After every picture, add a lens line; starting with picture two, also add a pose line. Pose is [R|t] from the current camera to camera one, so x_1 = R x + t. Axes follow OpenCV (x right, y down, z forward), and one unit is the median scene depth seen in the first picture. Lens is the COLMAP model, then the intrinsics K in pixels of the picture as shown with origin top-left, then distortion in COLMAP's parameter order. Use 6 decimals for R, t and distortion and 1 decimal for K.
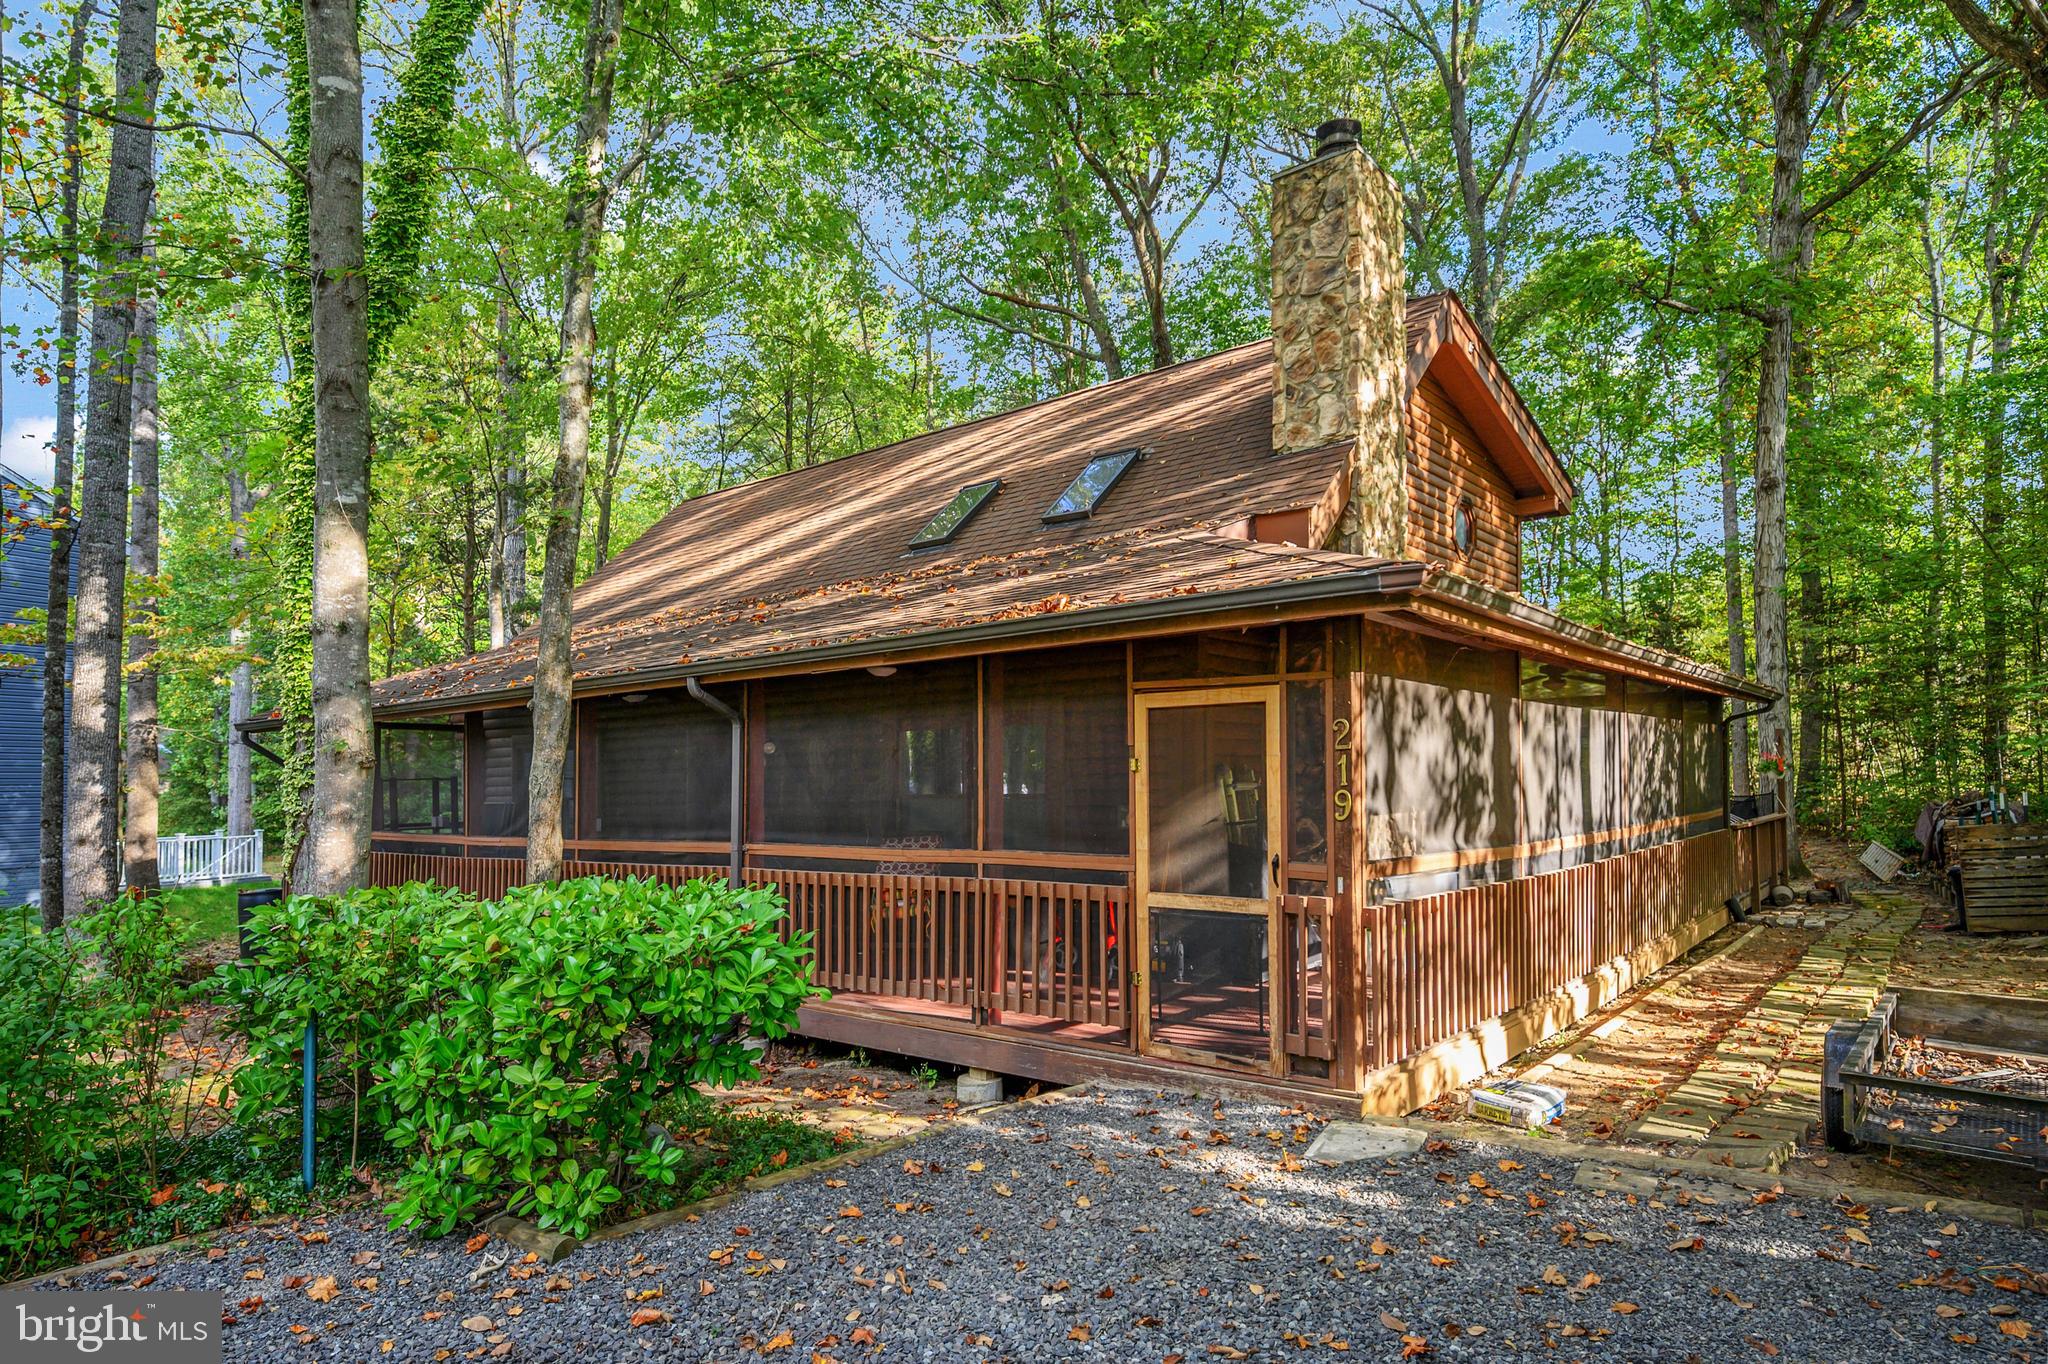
lens RADIAL K [[1172.4, 0, 1017.6], [0, 1172.4, 757.1], [0, 0, 1]] dist [-0.007450, -0.001716]
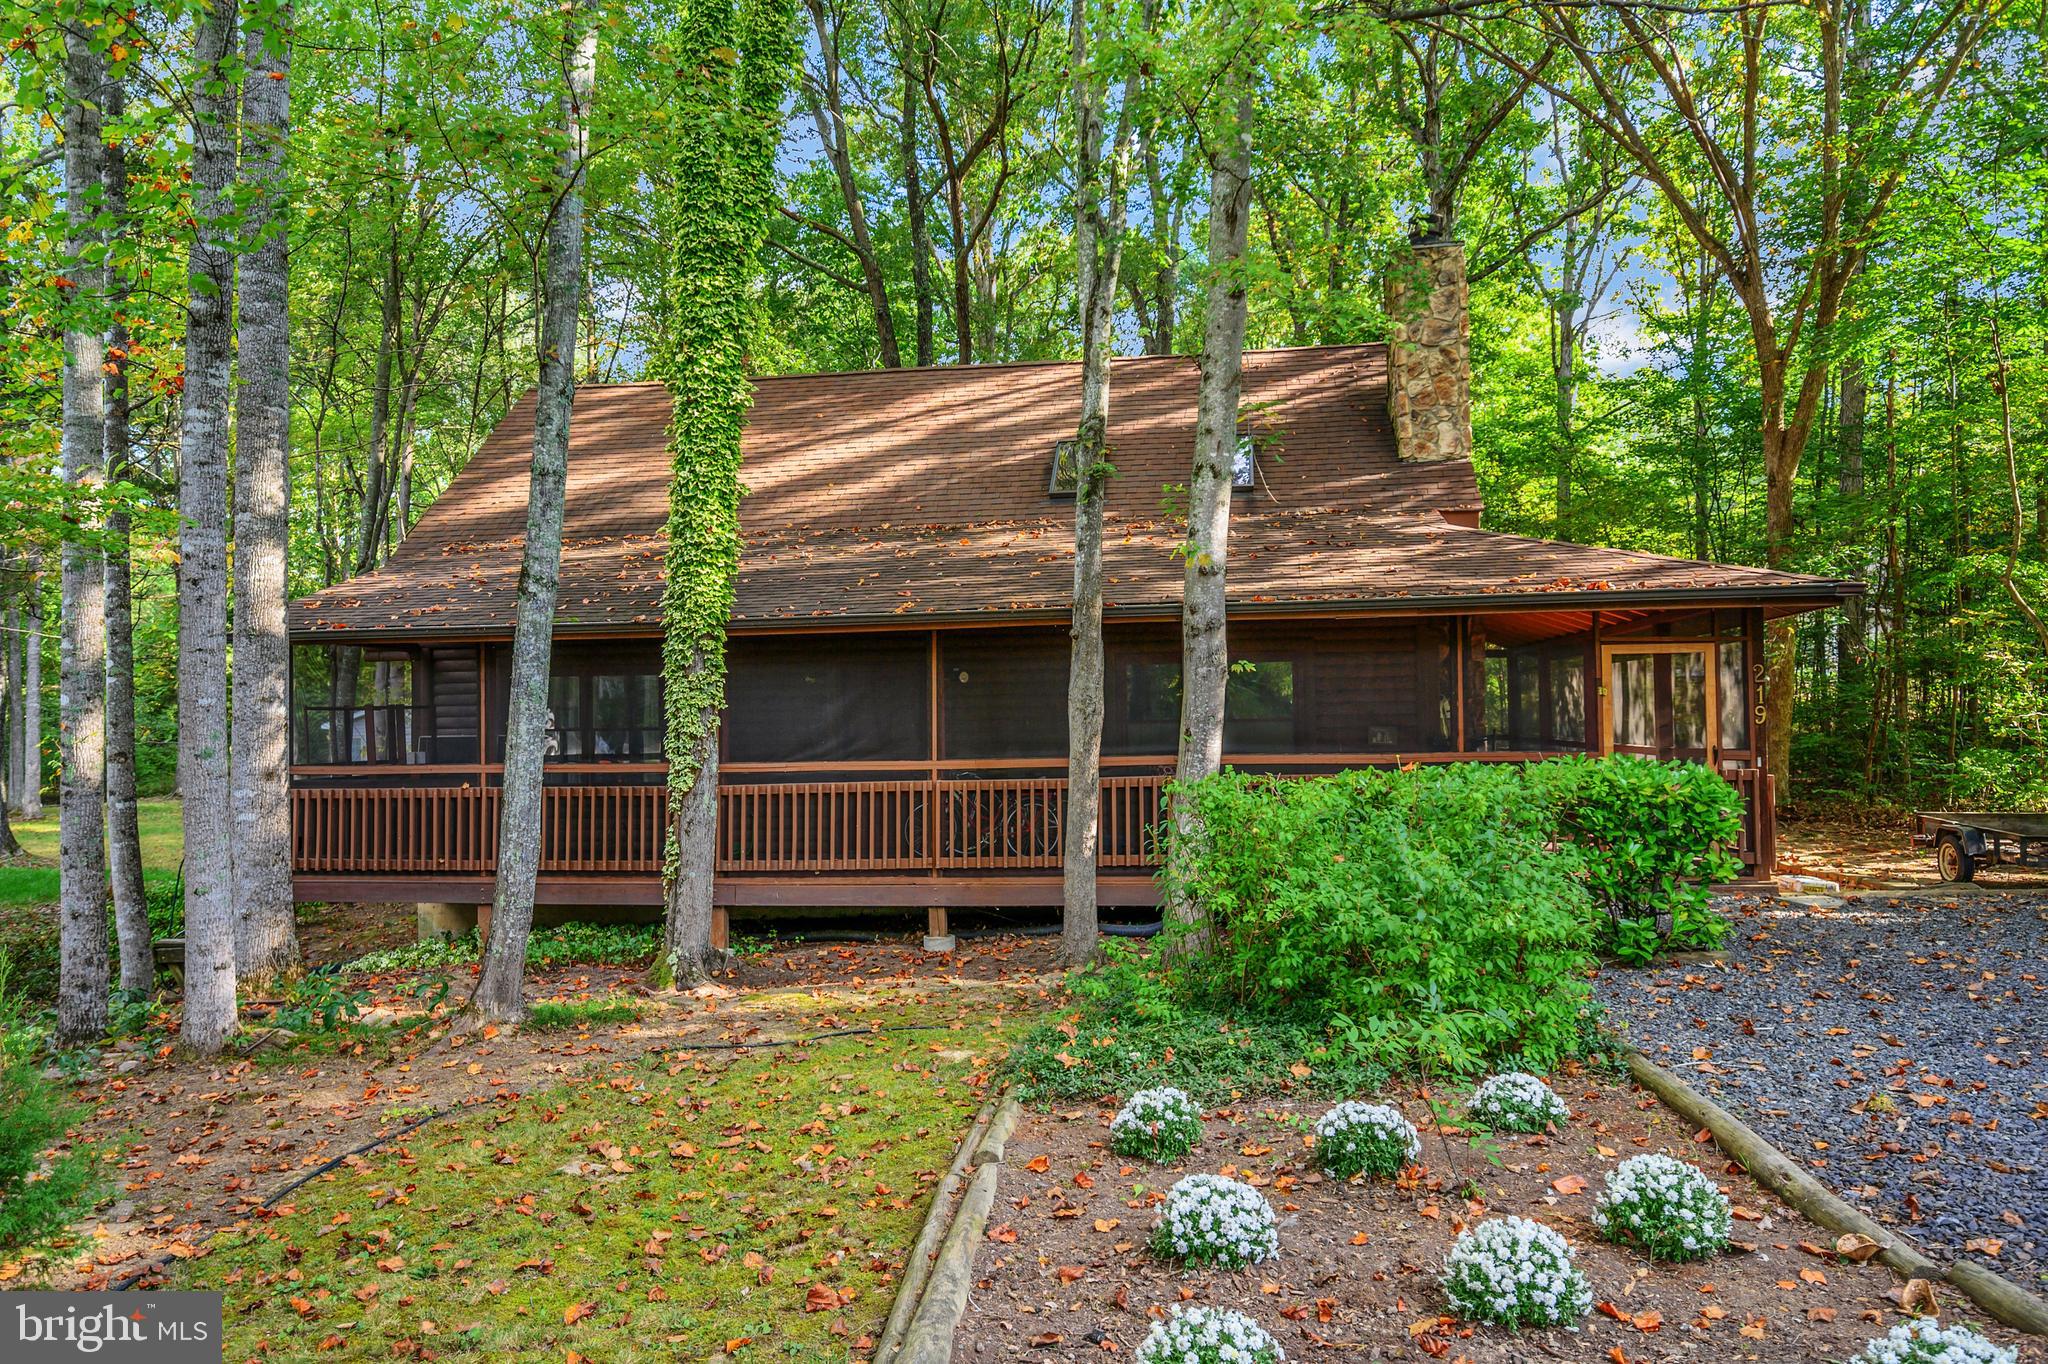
lens RADIAL K [[1370.4, 0, 974.8], [0, 1370.4, 682.6], [0, 0, 1]] dist [-0.010075, 0.005810]
pose [[0.861251, 0.019192, 0.507817, -0.976978], [-0.010487, 0.999745, -0.019997, 0.025083], [-0.508071, 0.011897, 0.861233, -0.072499]]
